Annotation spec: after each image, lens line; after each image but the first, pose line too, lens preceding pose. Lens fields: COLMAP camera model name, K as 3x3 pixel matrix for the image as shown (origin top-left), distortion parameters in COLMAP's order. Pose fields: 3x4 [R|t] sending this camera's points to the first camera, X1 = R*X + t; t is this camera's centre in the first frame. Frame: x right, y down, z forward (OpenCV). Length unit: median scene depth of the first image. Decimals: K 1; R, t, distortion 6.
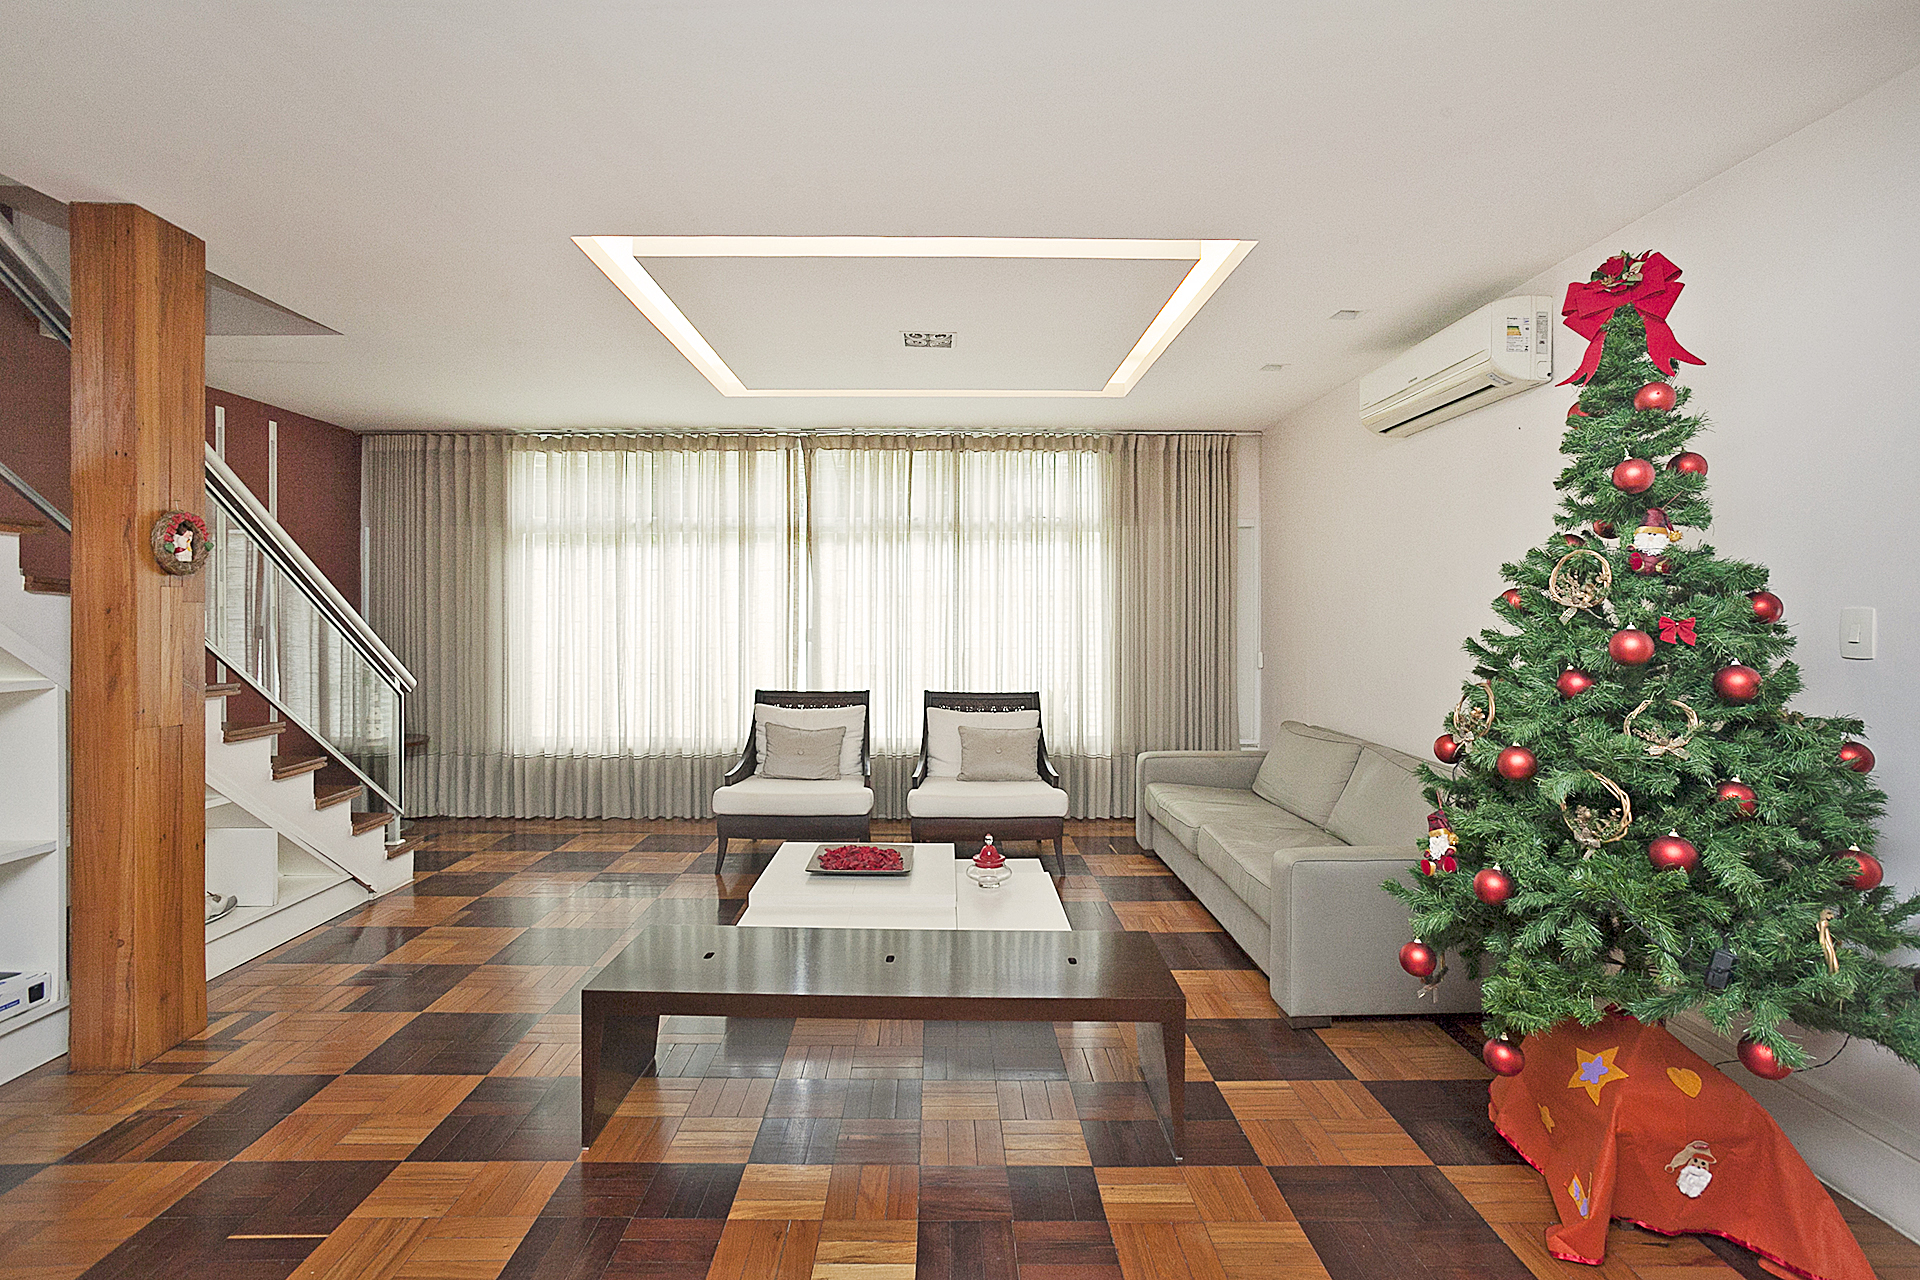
lens RADIAL K [[946.8, 0, 970.0], [0, 946.8, 615.2], [0, 0, 1]] dist [-0.045943, 0.027710]
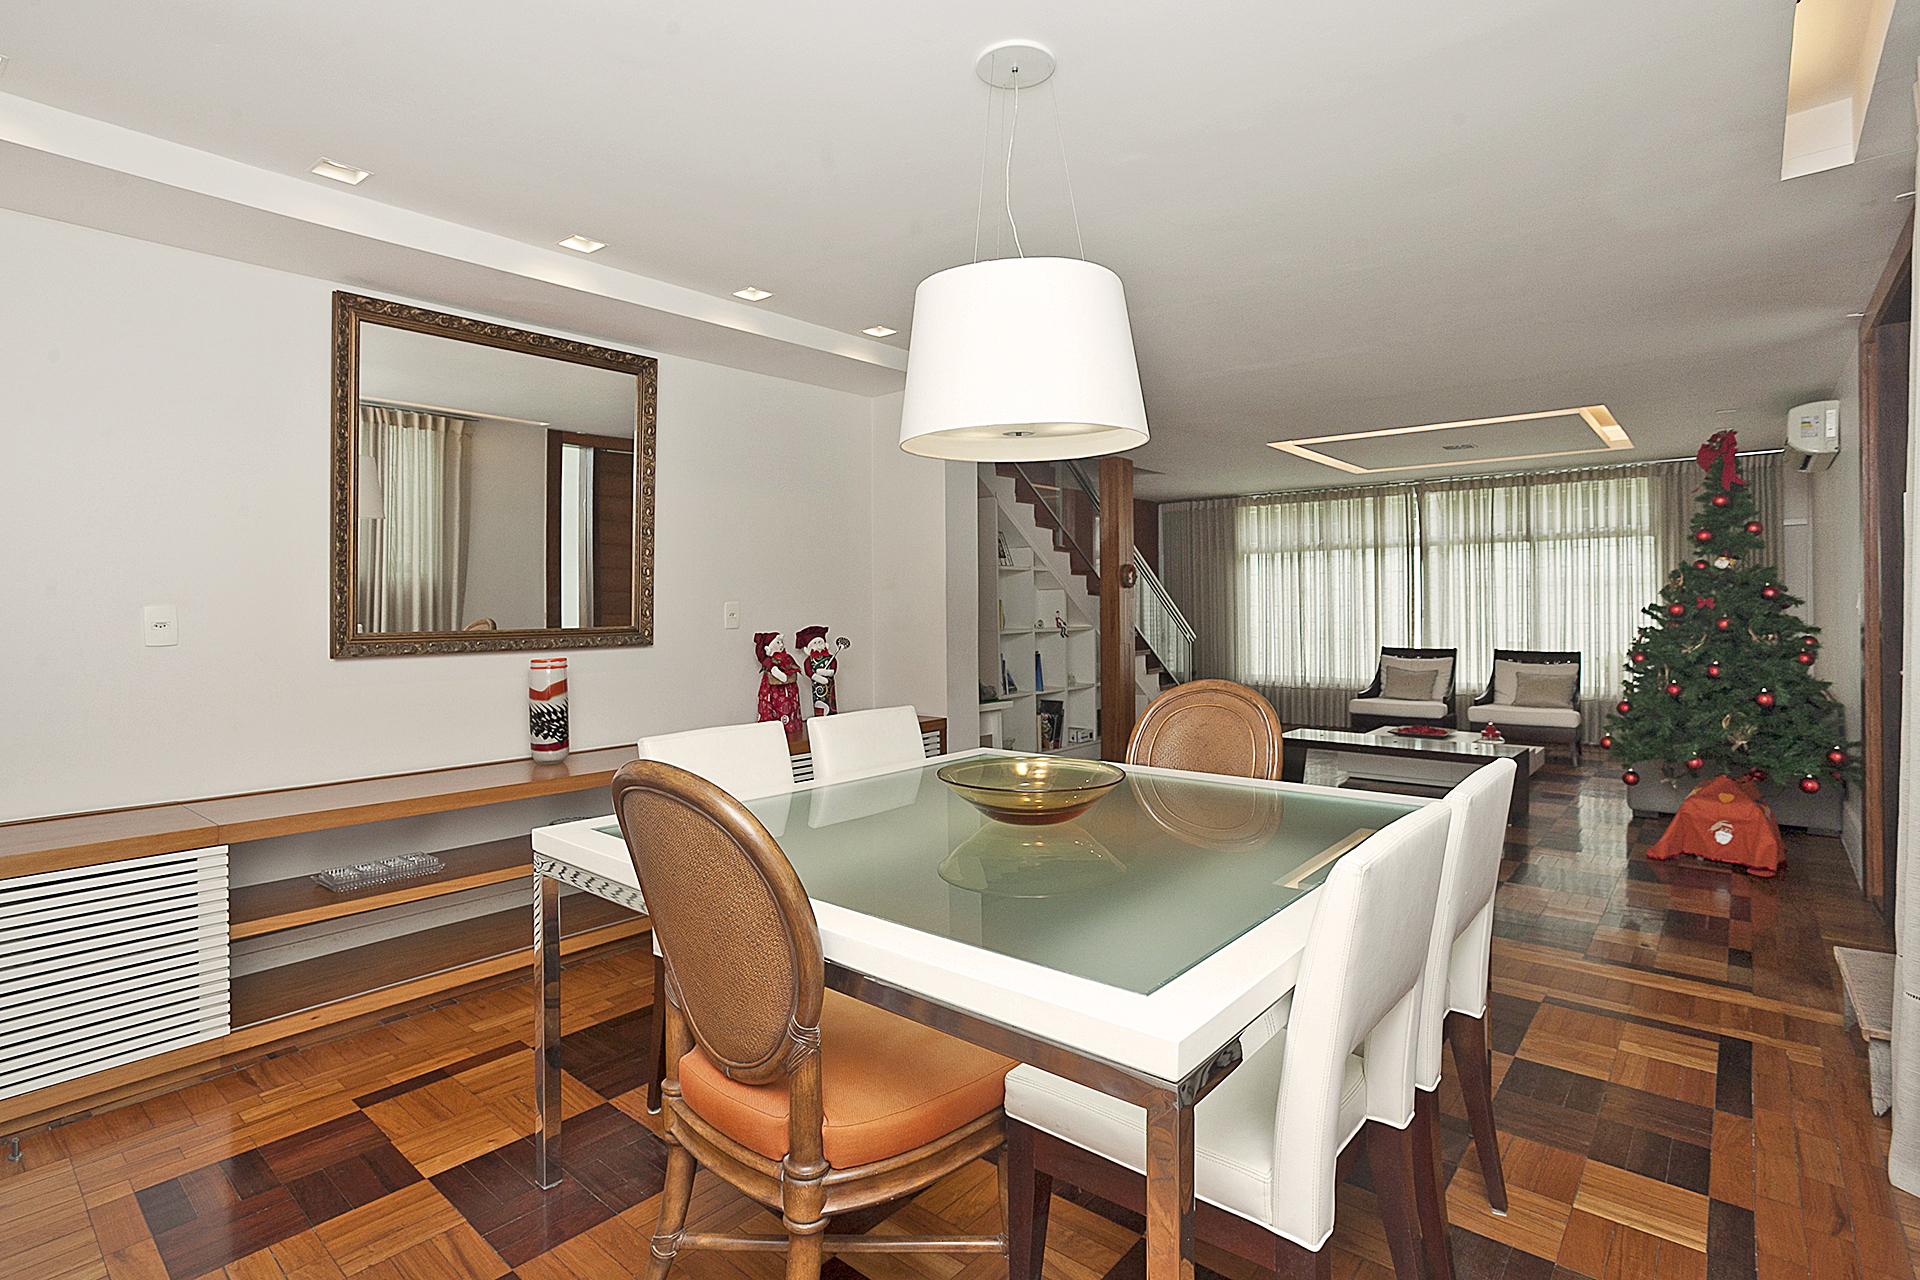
lens RADIAL K [[946.8, 0, 970.0], [0, 946.8, 615.2], [0, 0, 1]] dist [-0.045943, 0.027710]
pose [[0.754443, 0.000503, -0.656366, 0.281927], [0.009532, 0.999886, 0.011722, -0.000529], [0.656297, -0.015100, 0.754352, -0.646119]]
